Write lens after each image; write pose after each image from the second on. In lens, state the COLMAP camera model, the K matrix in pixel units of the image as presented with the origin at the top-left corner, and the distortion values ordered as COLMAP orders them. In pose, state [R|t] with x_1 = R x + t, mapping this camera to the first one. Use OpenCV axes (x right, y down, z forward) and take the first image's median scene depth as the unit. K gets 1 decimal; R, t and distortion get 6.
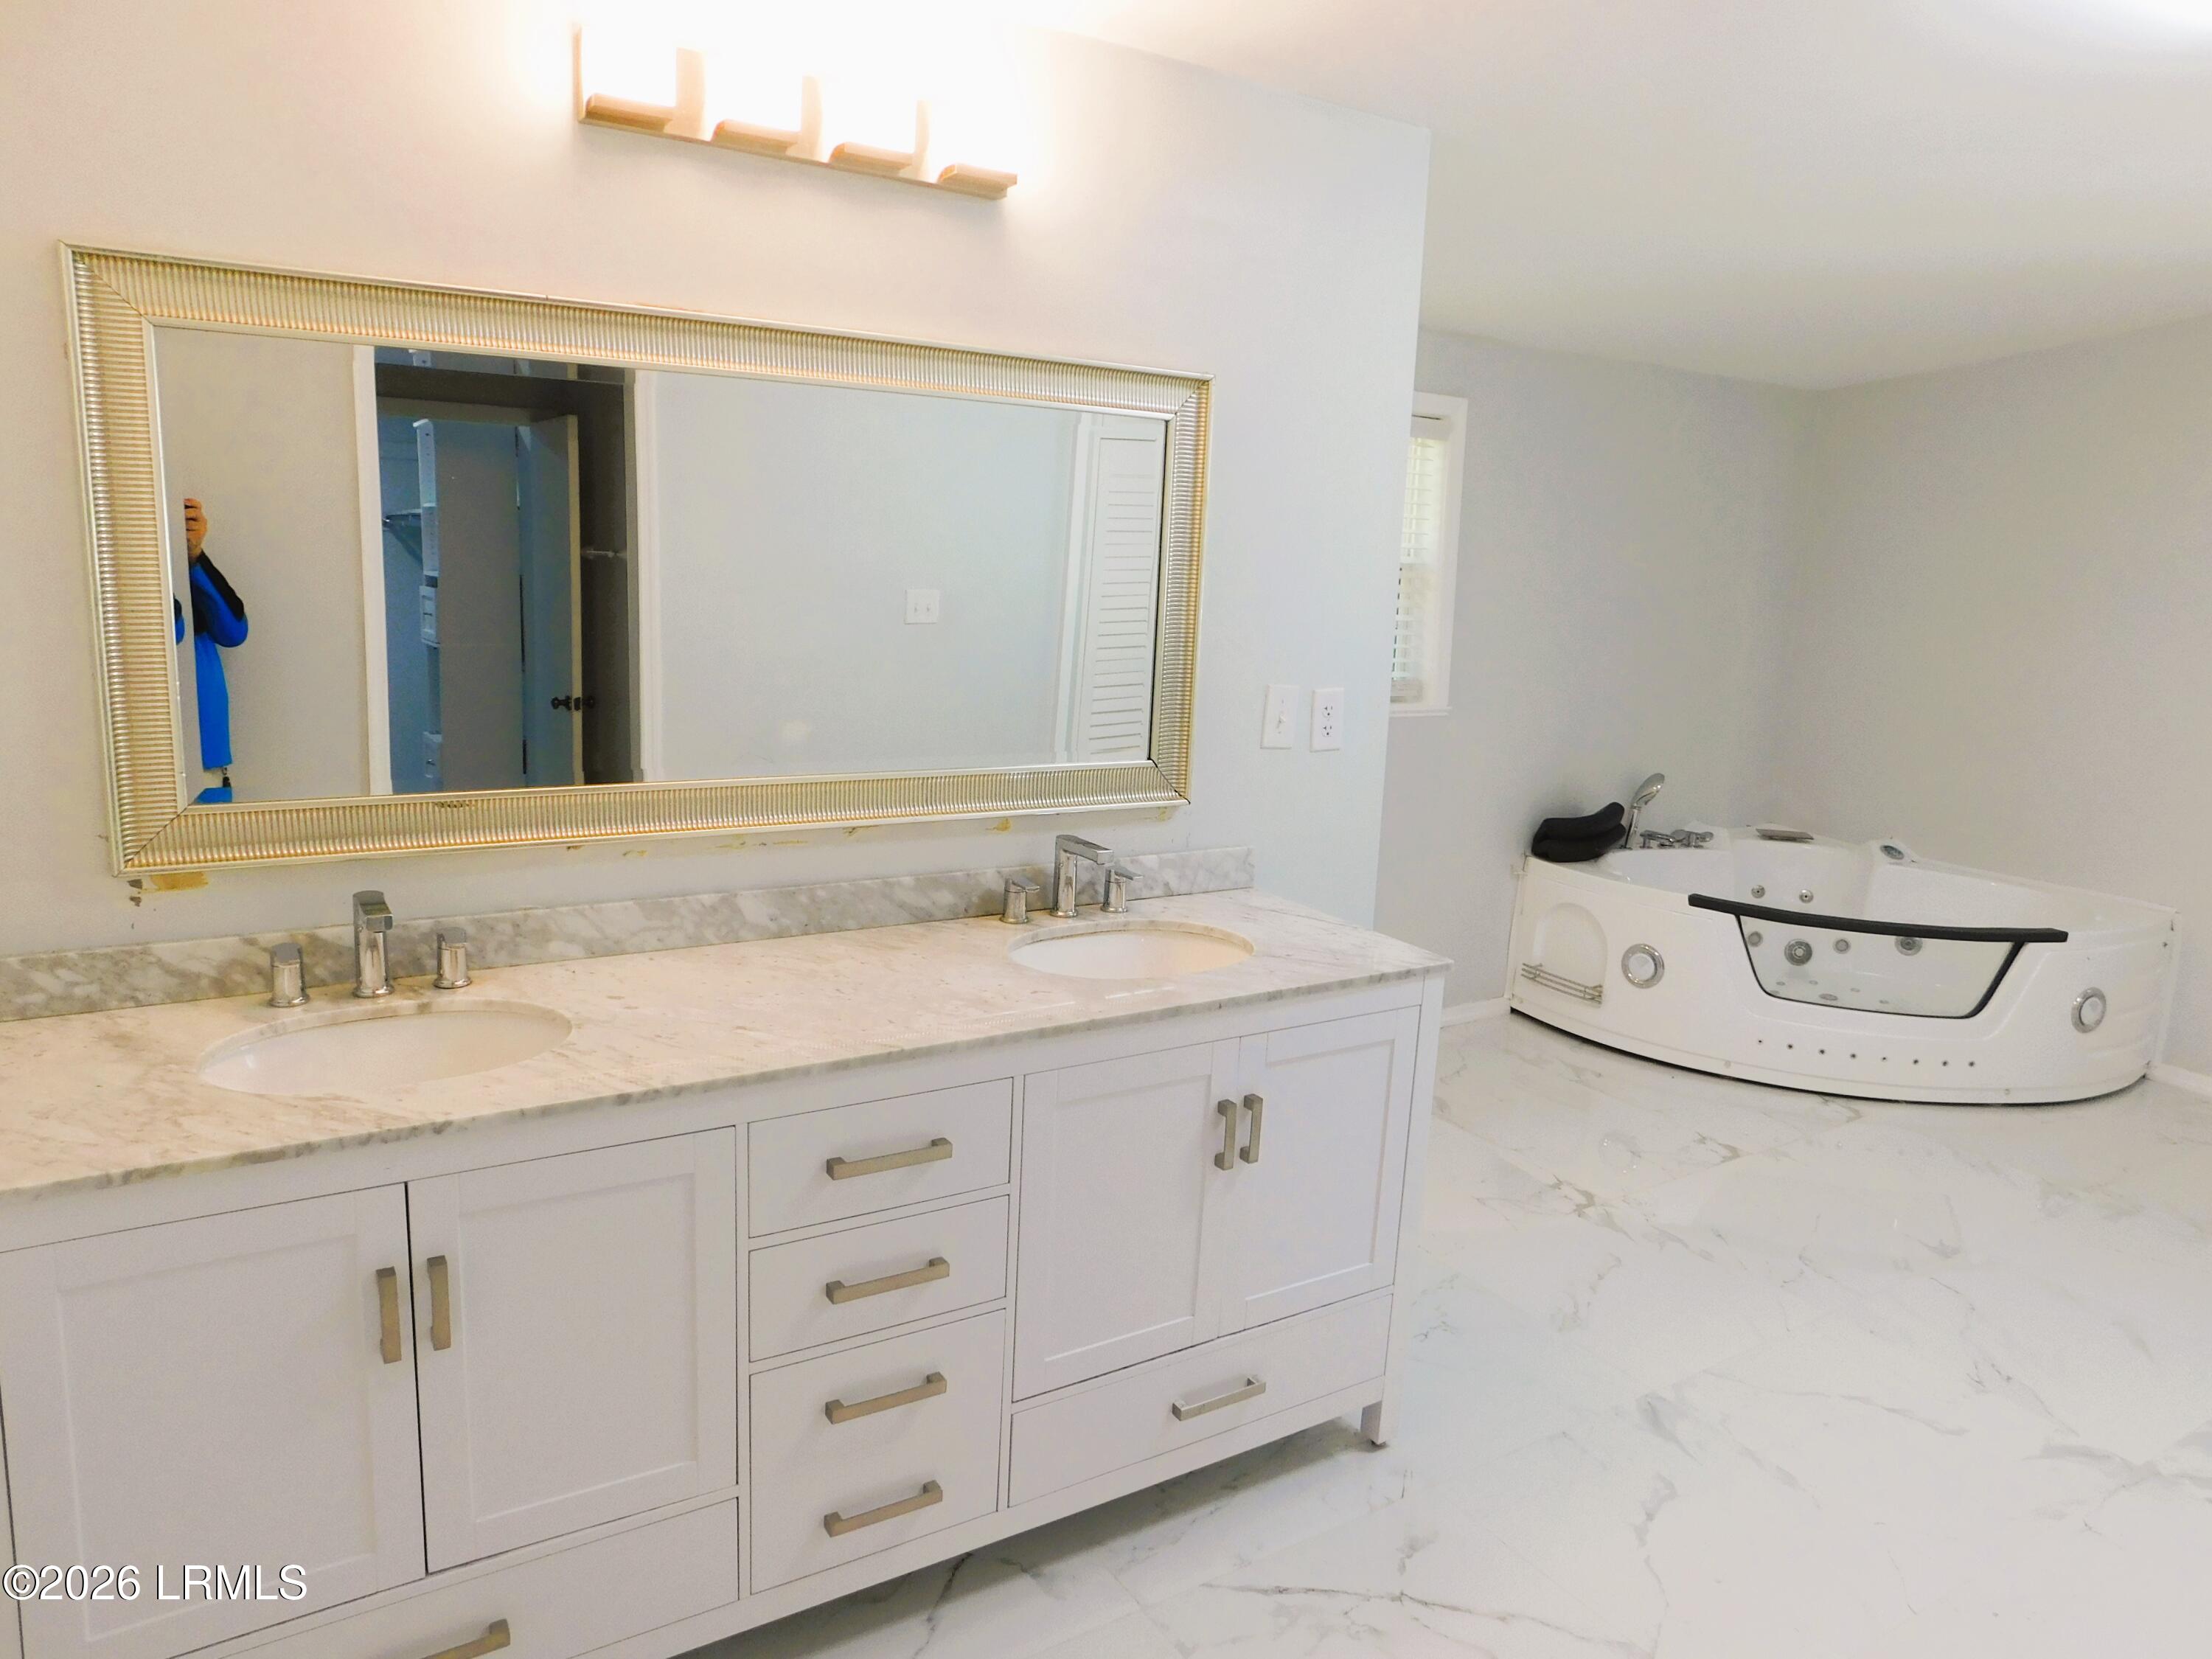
lens RADIAL K [[1475.6, 0, 1106.4], [0, 1475.6, 825.9], [0, 0, 1]] dist [-0.066819, 0.055488]
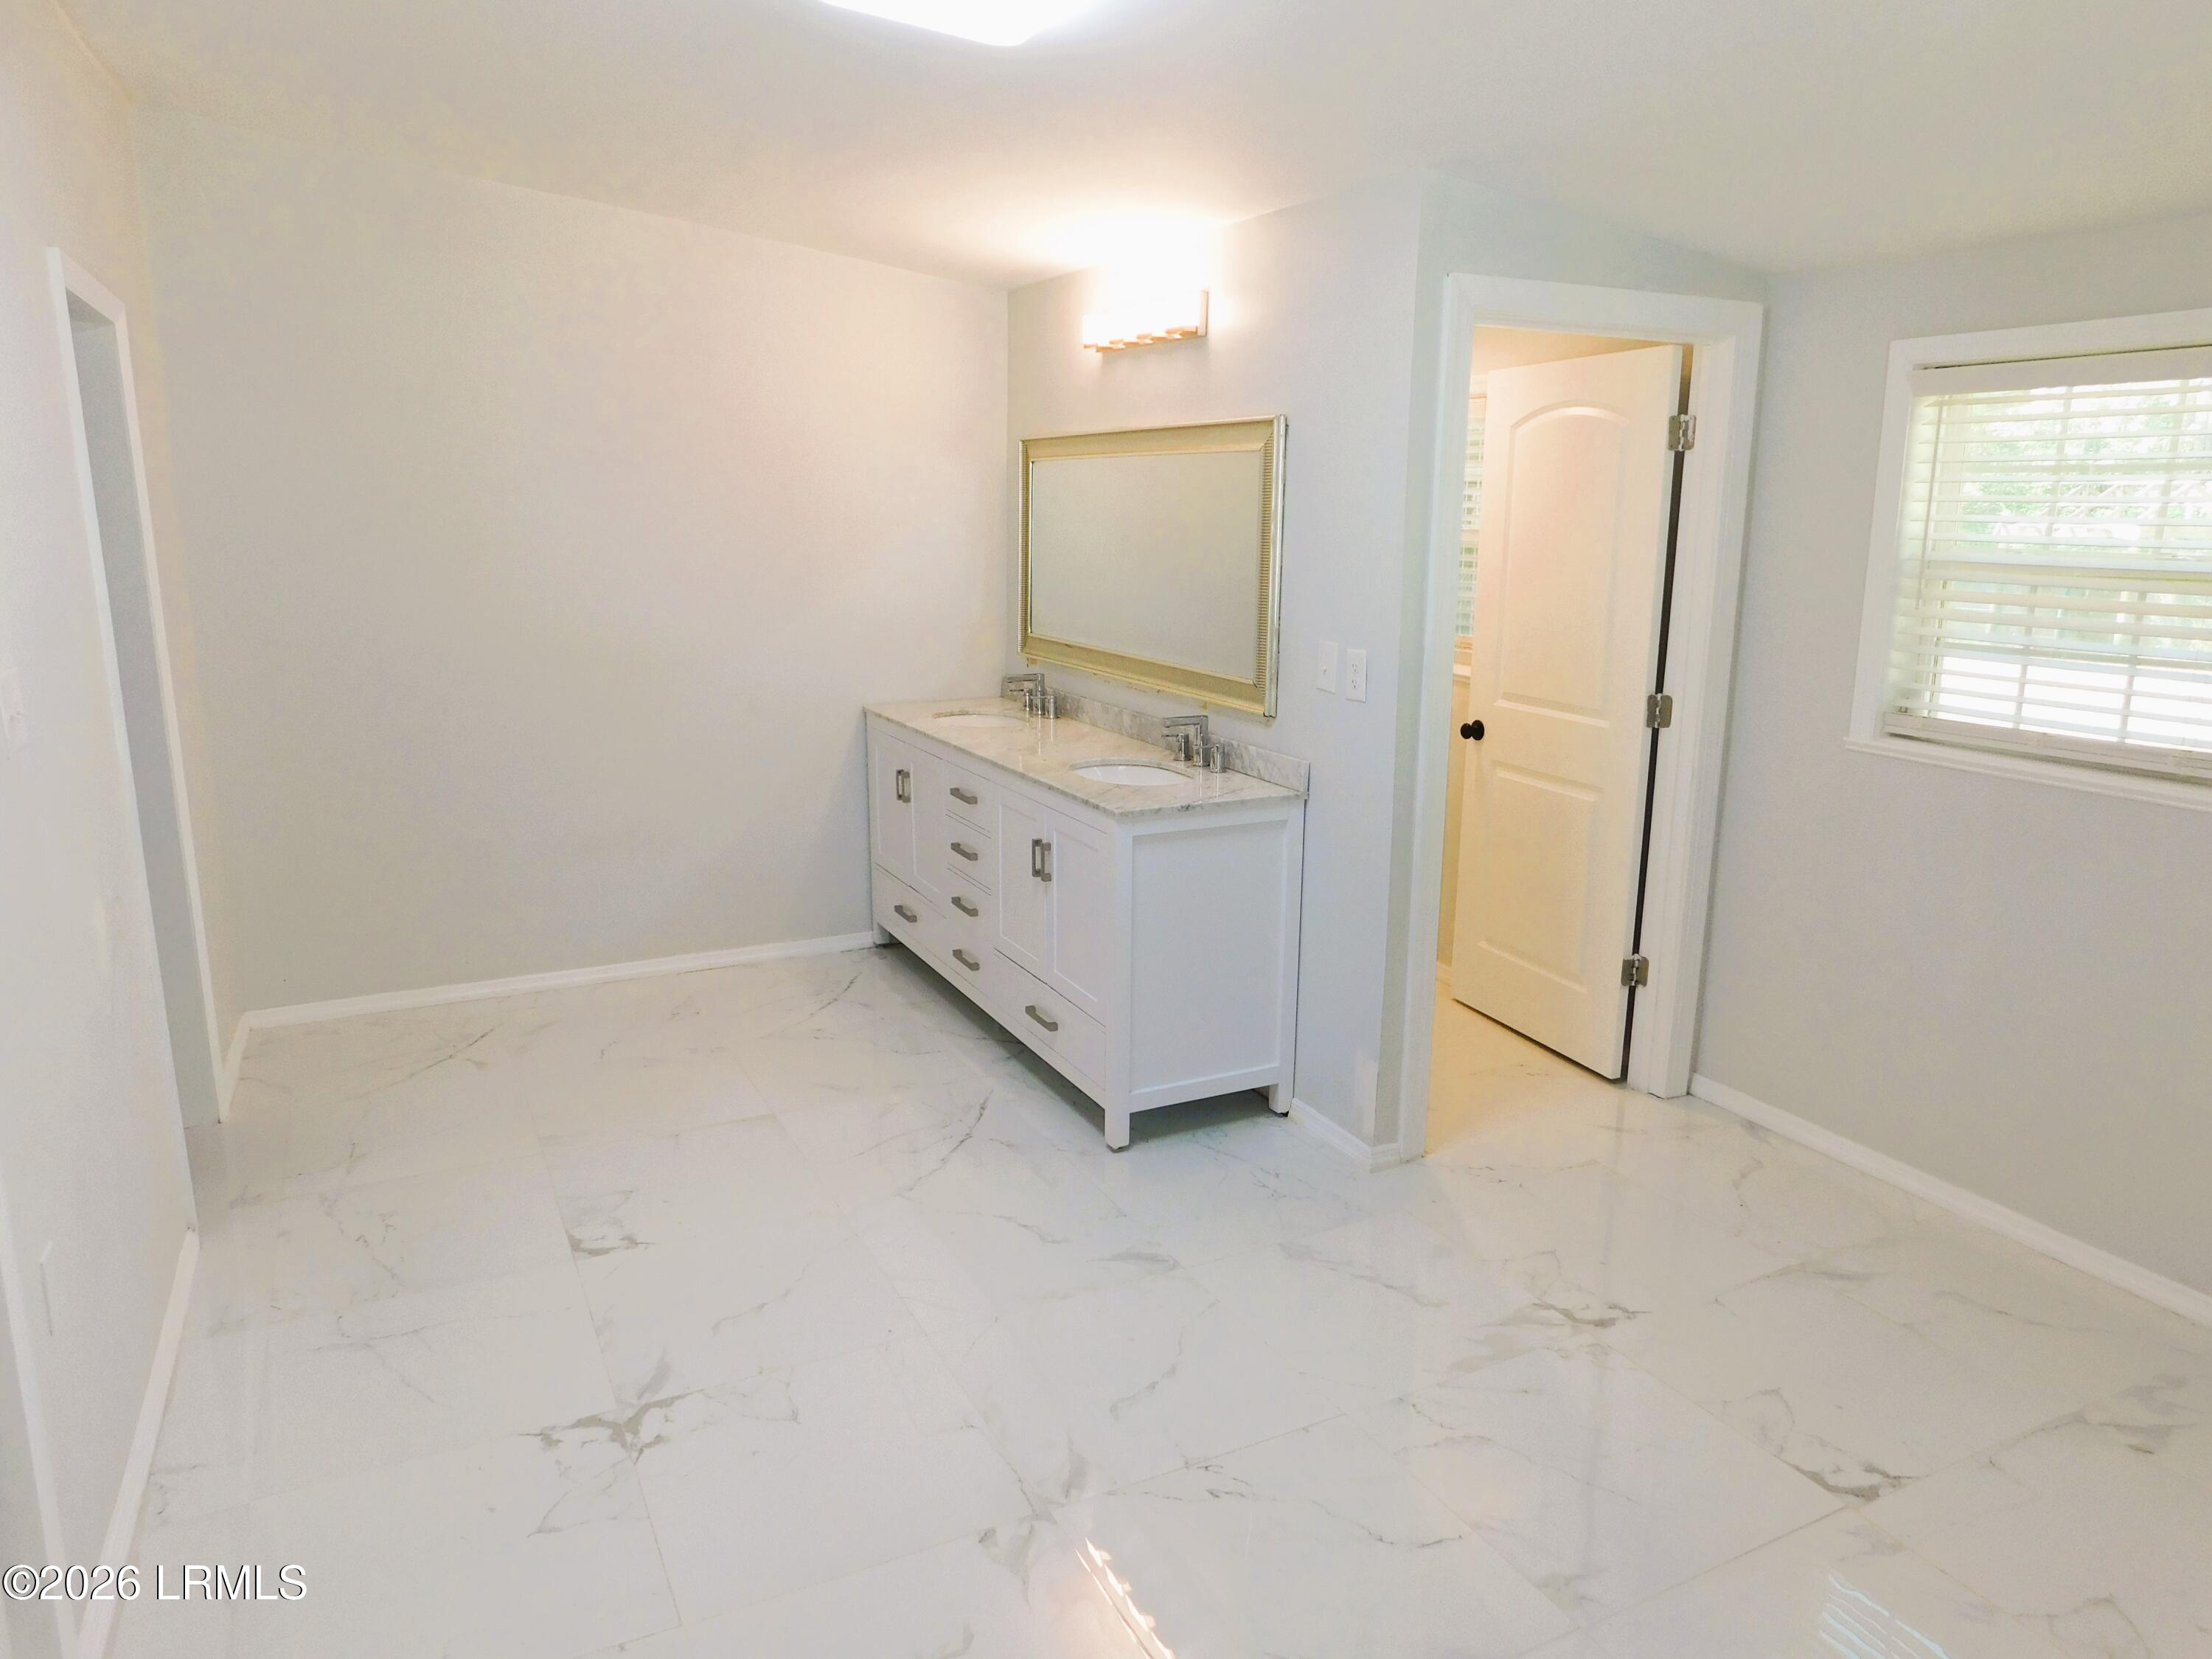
lens RADIAL K [[1475.6, 0, 1099.2], [0, 1475.6, 825.3], [0, 0, 1]] dist [-0.066819, 0.055488]
pose [[-0.107725, 0.168140, -0.979859, 1.552540], [-0.204786, 0.960706, 0.187367, -0.154036], [0.972861, 0.220846, -0.069060, 1.006659]]
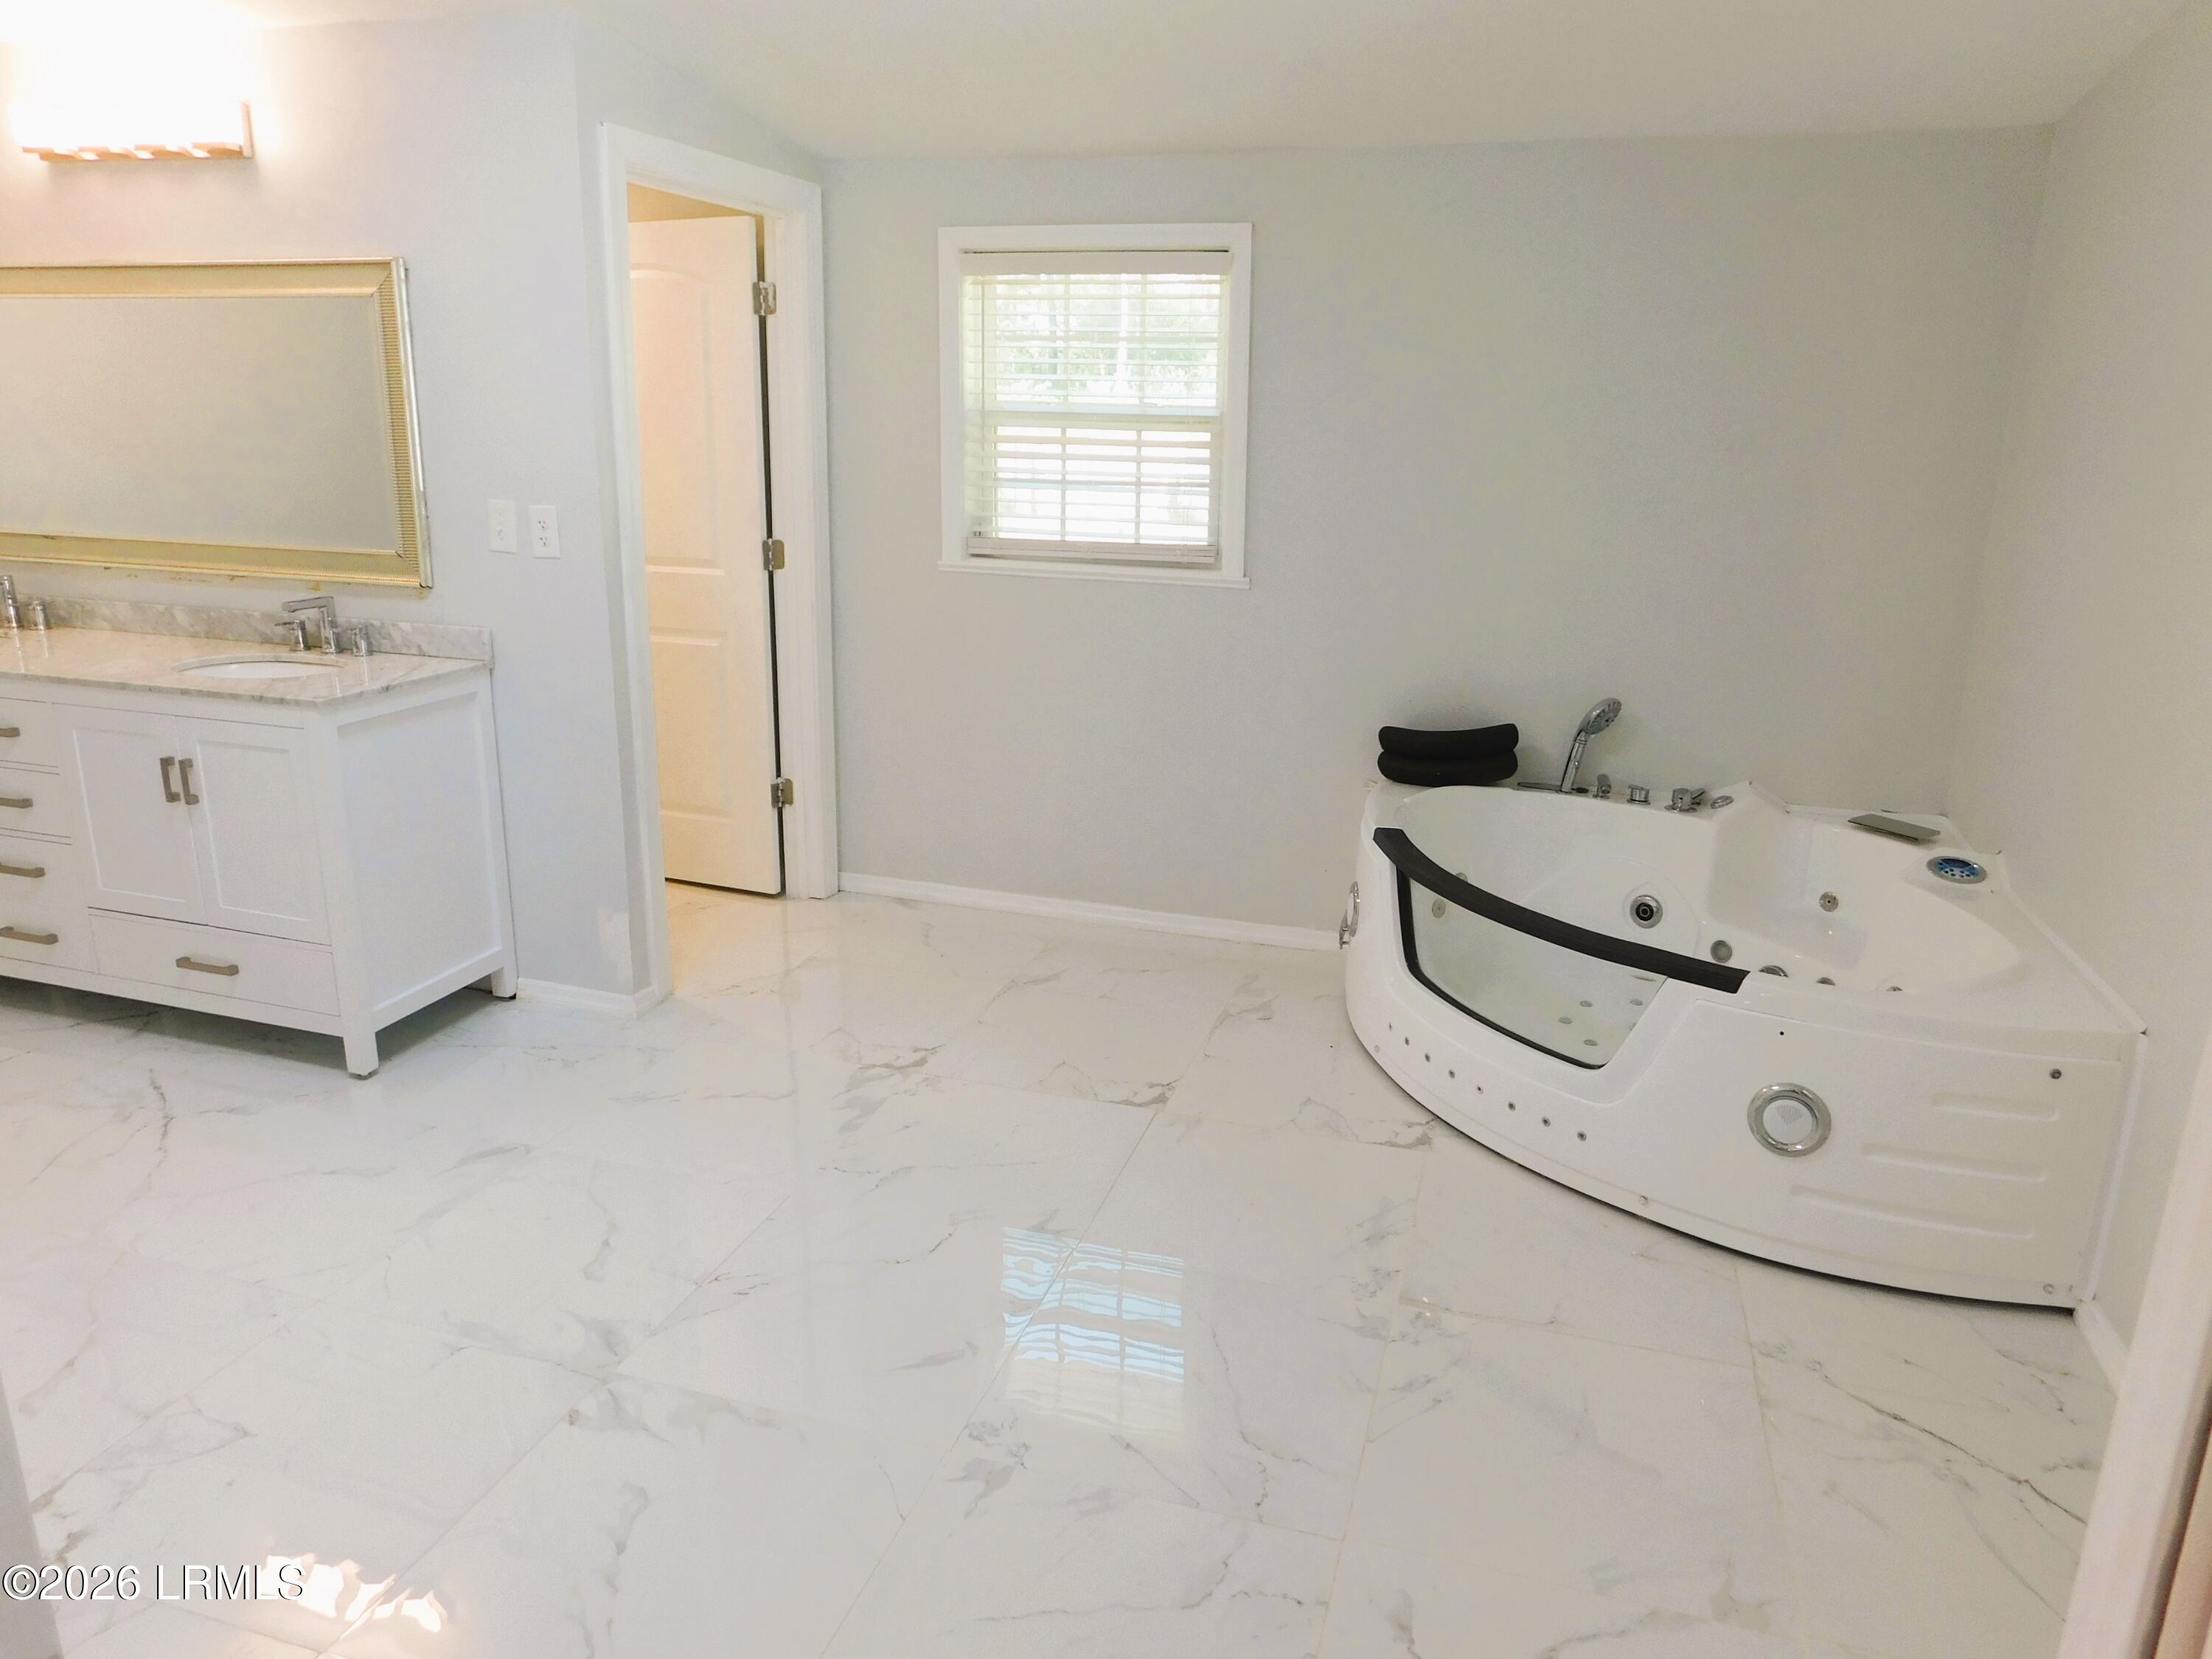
lens RADIAL K [[1475.6, 0, 1104.0], [0, 1475.6, 826.6], [0, 0, 1]] dist [-0.066819, 0.055488]
pose [[0.644680, 0.174278, -0.744322, 1.537948], [-0.139154, 0.984153, 0.109907, -0.033693], [0.751681, 0.032720, 0.658715, 0.627632]]
